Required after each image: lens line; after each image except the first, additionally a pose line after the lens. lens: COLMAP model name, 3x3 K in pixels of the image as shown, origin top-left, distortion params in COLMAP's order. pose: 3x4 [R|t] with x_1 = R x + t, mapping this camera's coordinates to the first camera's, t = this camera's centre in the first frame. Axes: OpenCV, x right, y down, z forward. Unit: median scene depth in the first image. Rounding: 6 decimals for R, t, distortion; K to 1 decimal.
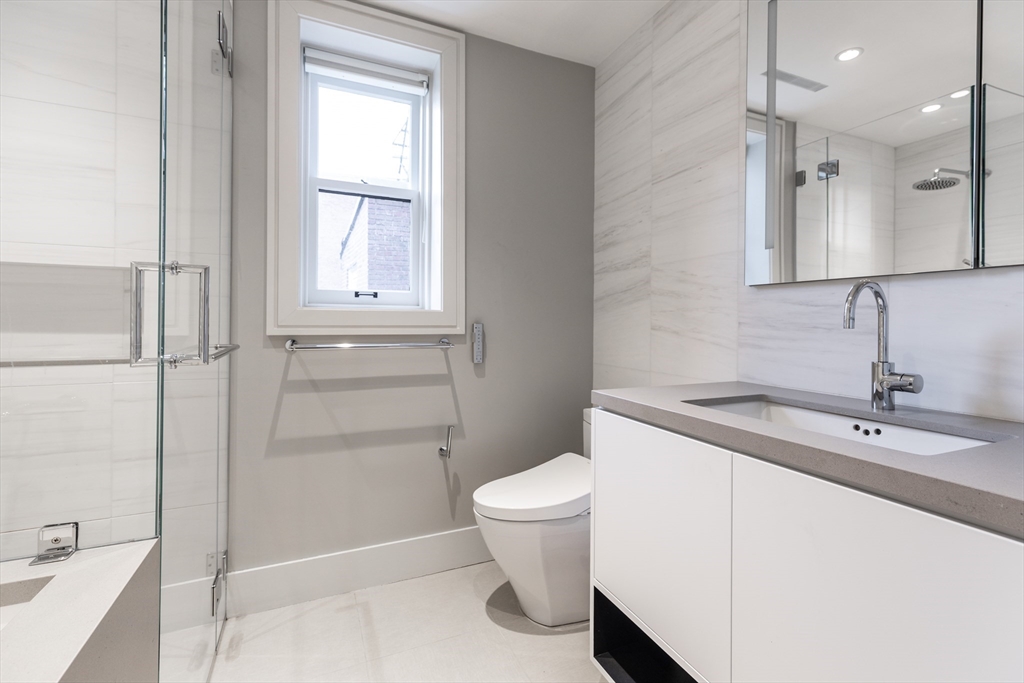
lens RADIAL K [[465.6, 0, 527.8], [0, 465.6, 322.9], [0, 0, 1]] dist [0.005660, 0.000653]
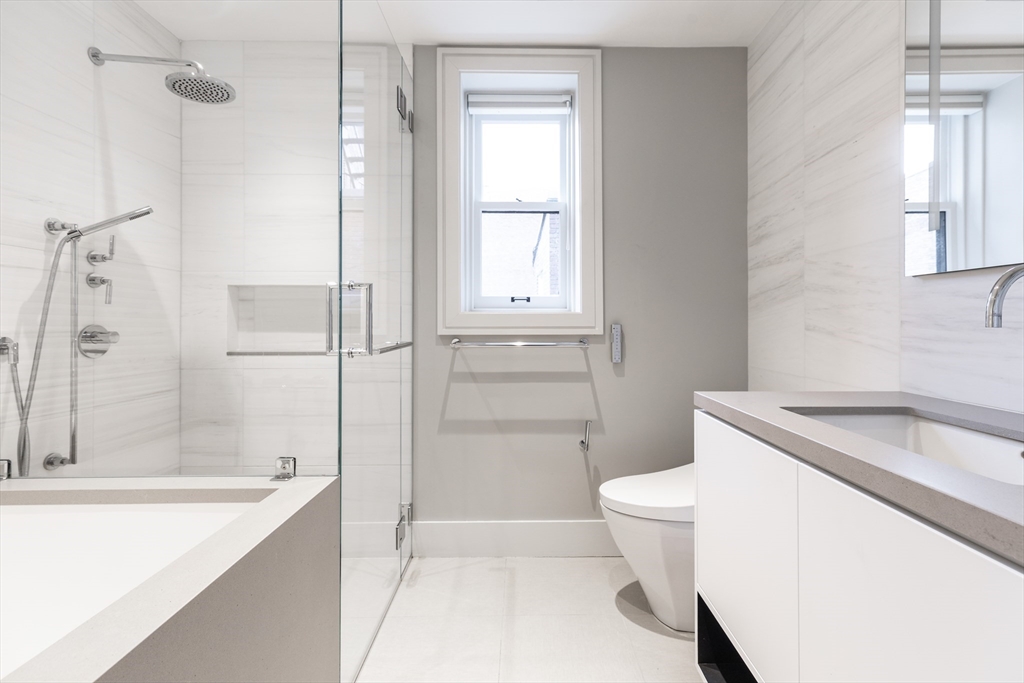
lens RADIAL K [[465.6, 0, 527.8], [0, 465.6, 322.9], [0, 0, 1]] dist [0.005660, 0.000653]
pose [[0.912320, -0.007664, -0.409405, 0.153553], [0.006609, 0.999970, -0.003990, 0.001125], [0.409424, 0.000934, 0.912344, -0.028613]]
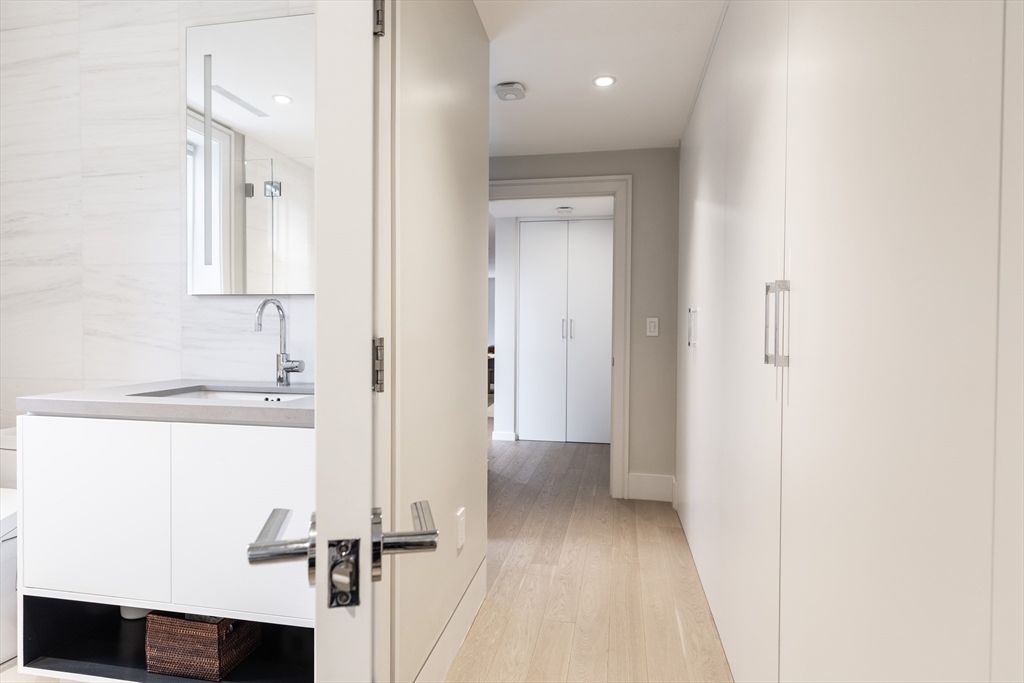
lens RADIAL K [[546.4, 0, 512.1], [0, 546.4, 338.5], [0, 0, 1]] dist [0.001979, 0.001728]
pose [[0.585443, -0.017316, 0.810529, -0.123869], [0.000199, 0.999775, 0.021216, -0.000176], [-0.810714, -0.012260, 0.585314, -0.341485]]
